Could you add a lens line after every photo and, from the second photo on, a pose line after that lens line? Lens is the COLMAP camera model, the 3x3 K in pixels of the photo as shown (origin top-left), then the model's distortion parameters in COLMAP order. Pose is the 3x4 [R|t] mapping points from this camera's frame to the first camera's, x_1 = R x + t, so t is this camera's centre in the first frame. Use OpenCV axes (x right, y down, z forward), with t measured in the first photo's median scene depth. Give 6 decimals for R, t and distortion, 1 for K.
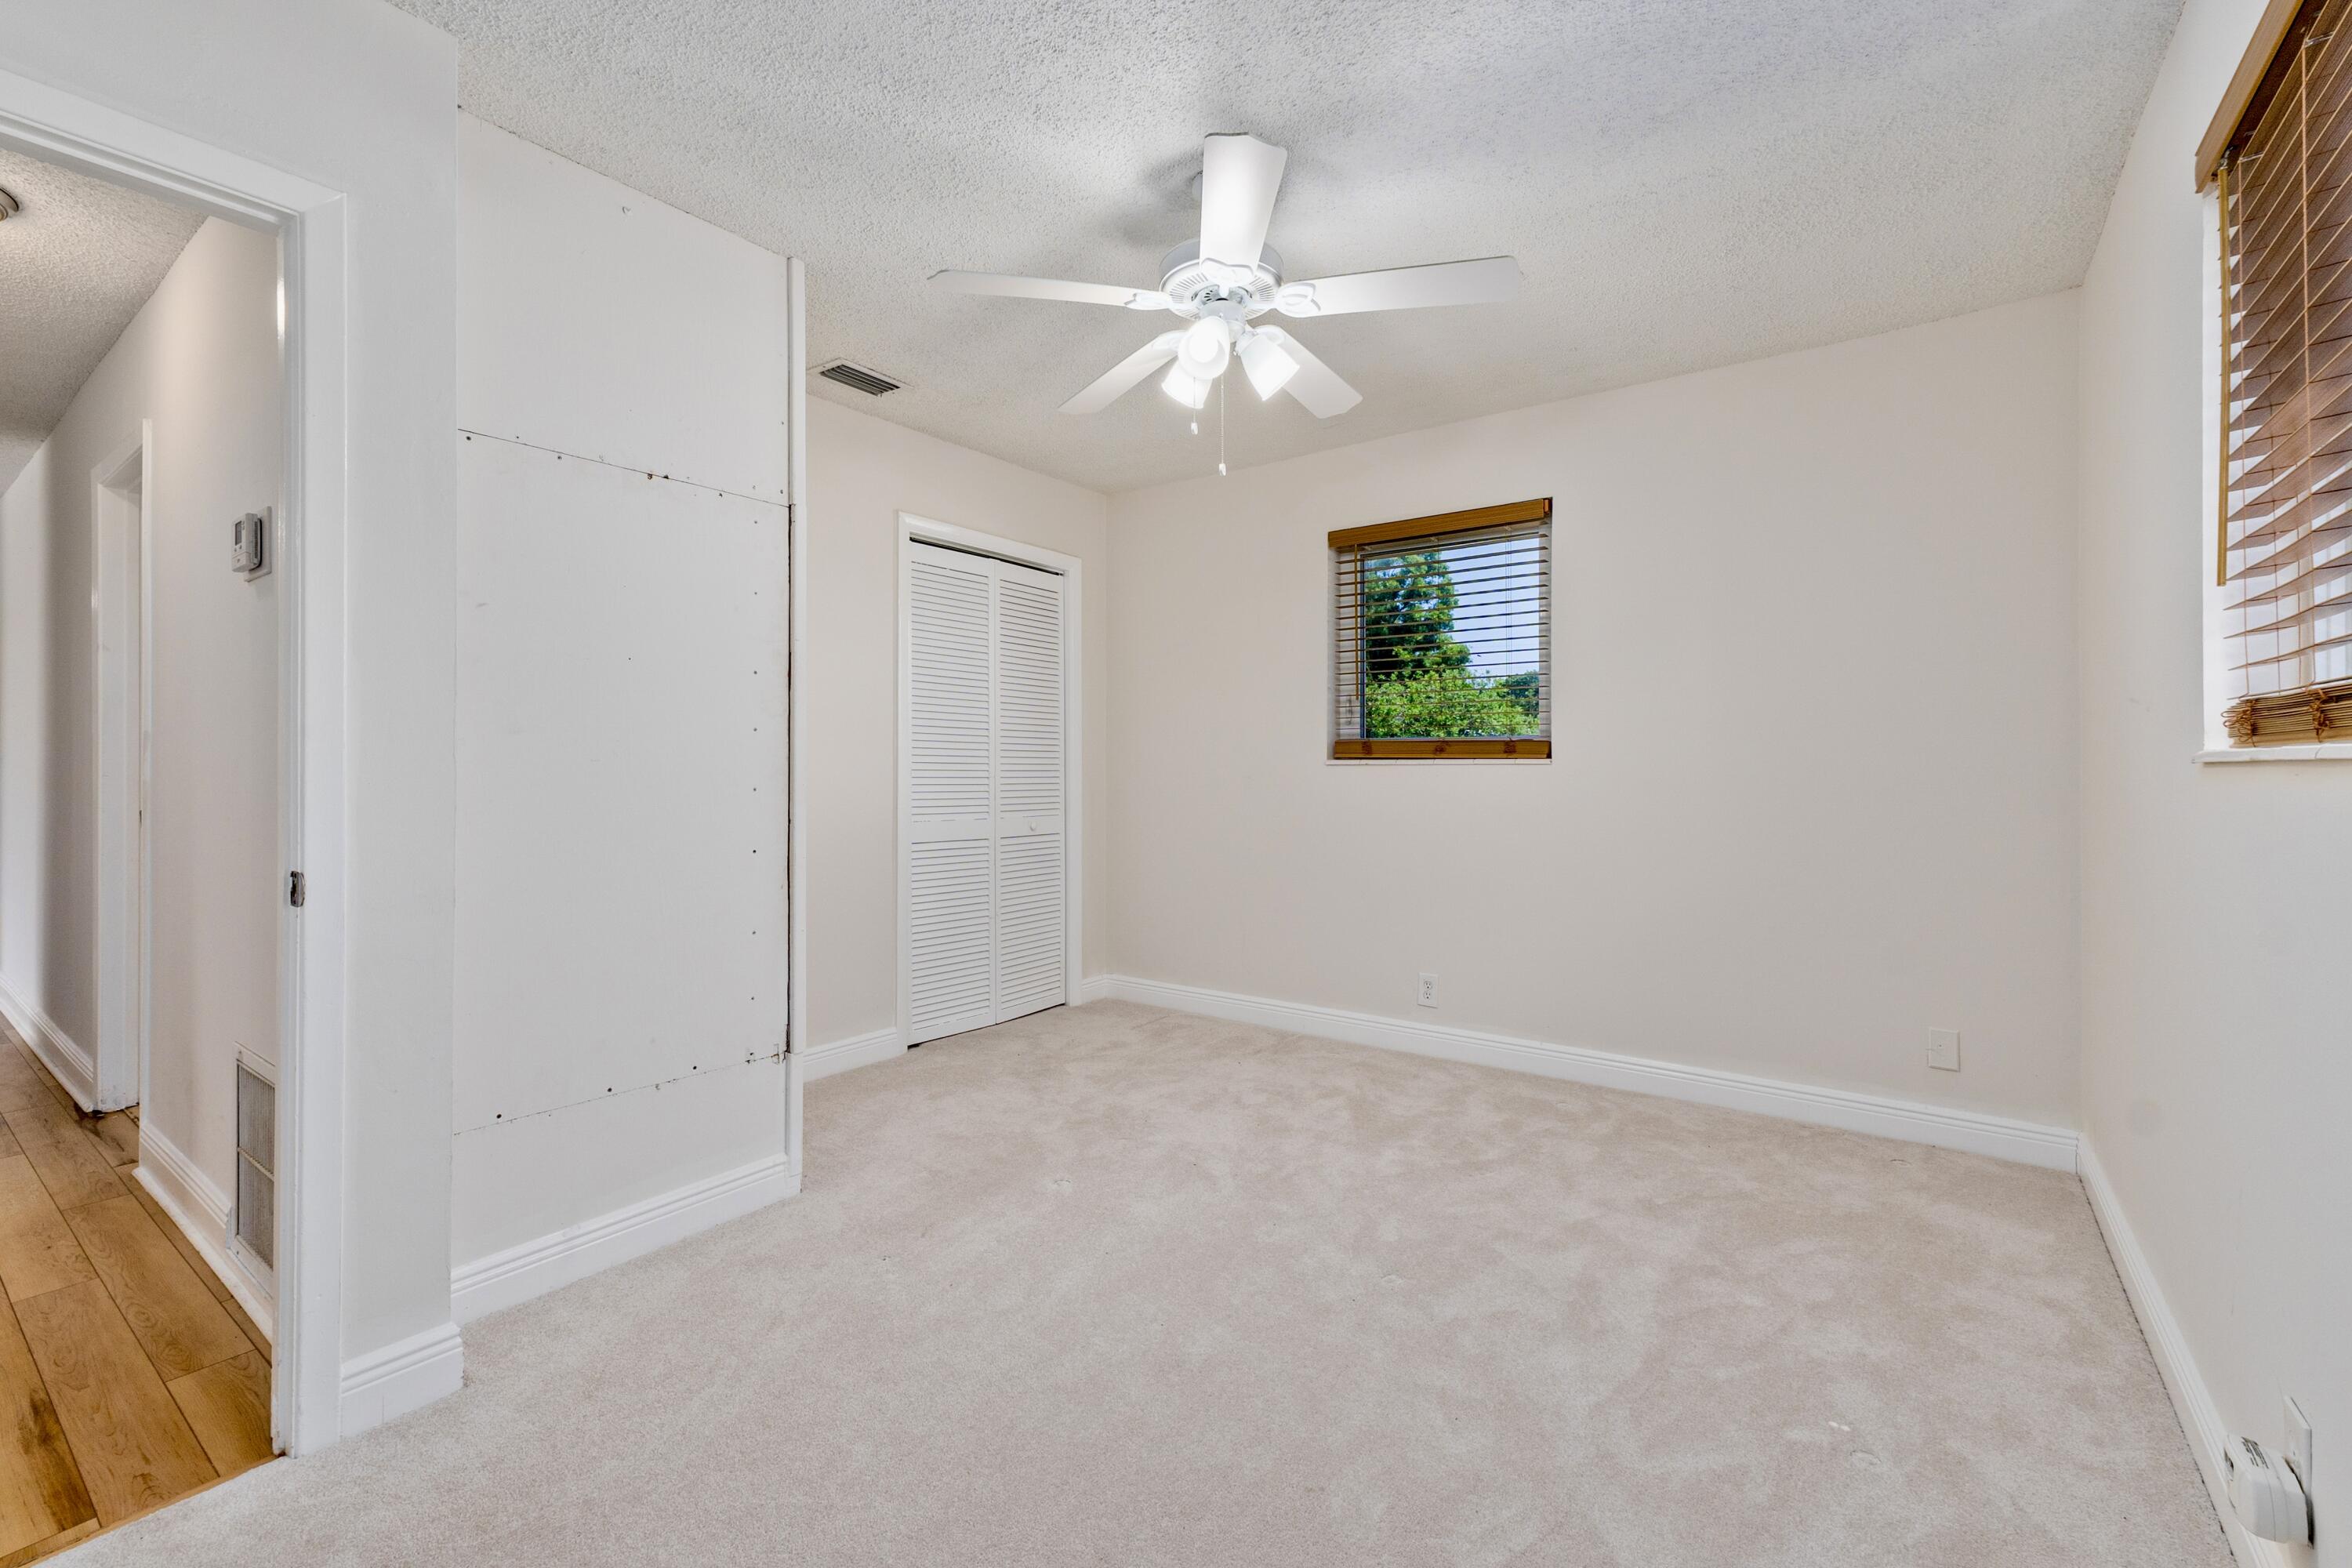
lens RADIAL K [[994.9, 0, 1183.8], [0, 994.9, 802.8], [0, 0, 1]] dist [0.003295, 0.000296]
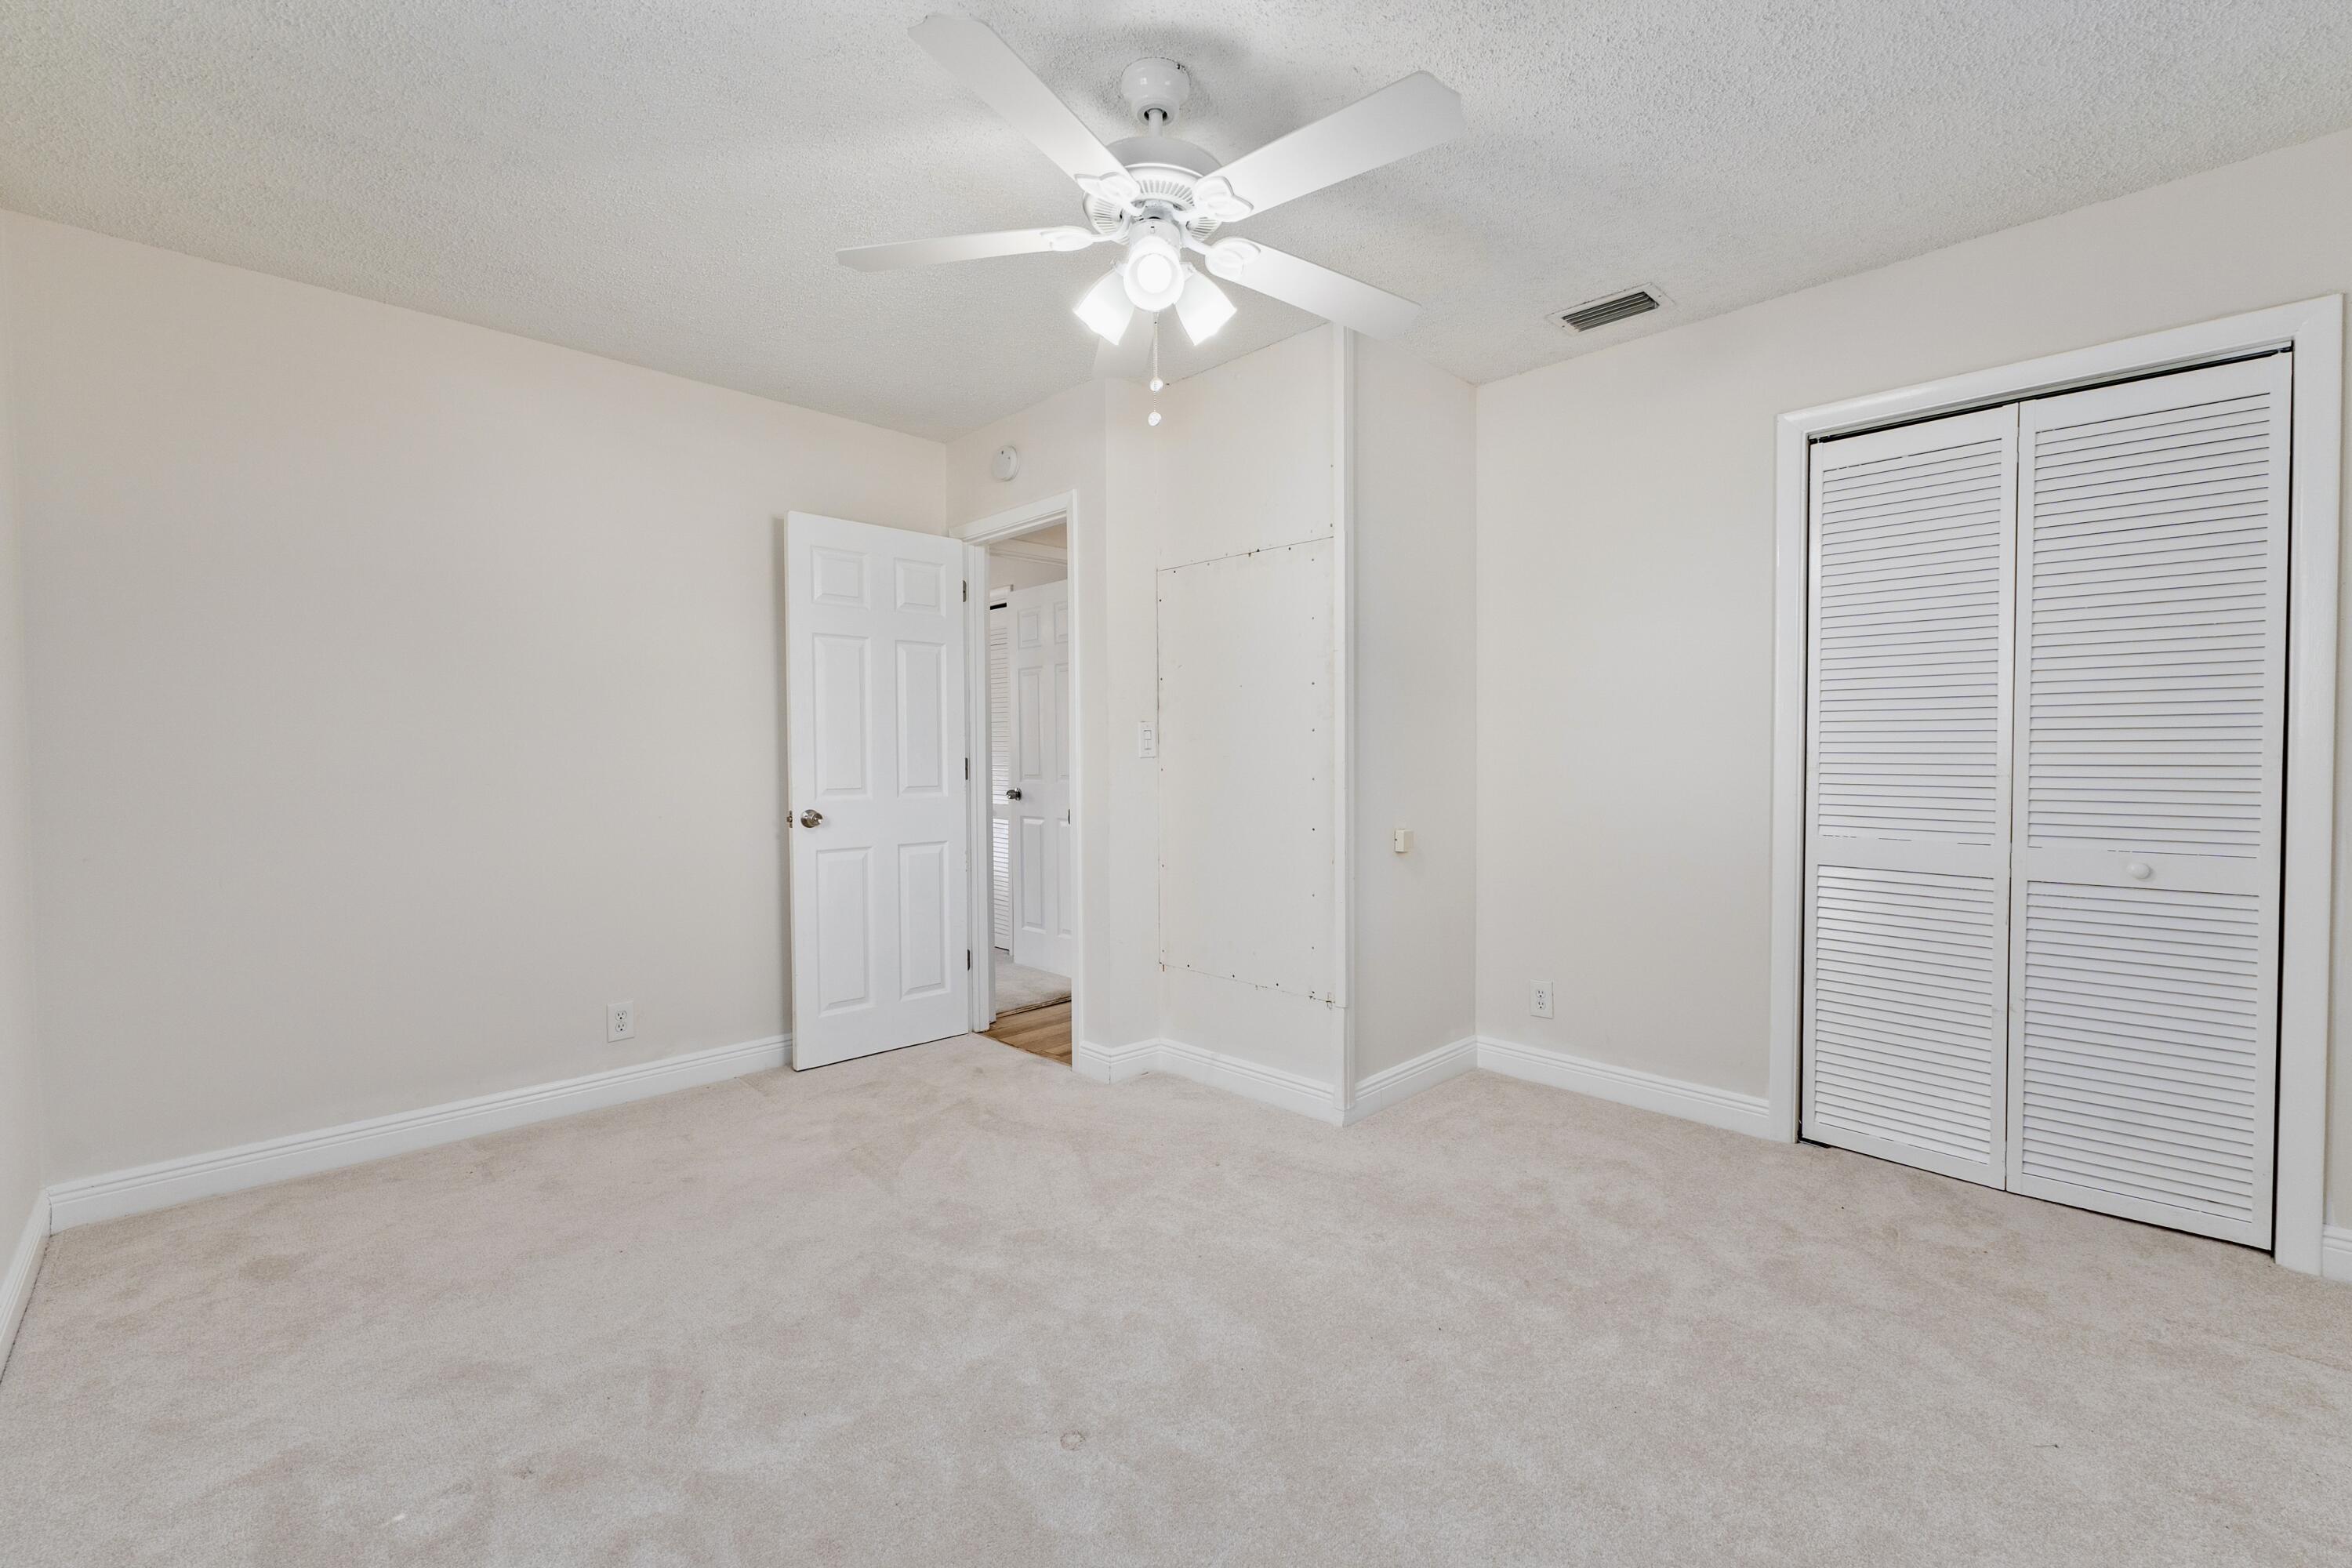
lens RADIAL K [[994.9, 0, 1183.8], [0, 994.9, 802.8], [0, 0, 1]] dist [0.003295, 0.000296]
pose [[-0.175293, 0.040947, -0.983664, 0.776502], [-0.033085, 0.998325, 0.047453, -0.033257], [0.983960, 0.040863, -0.173645, 1.019650]]
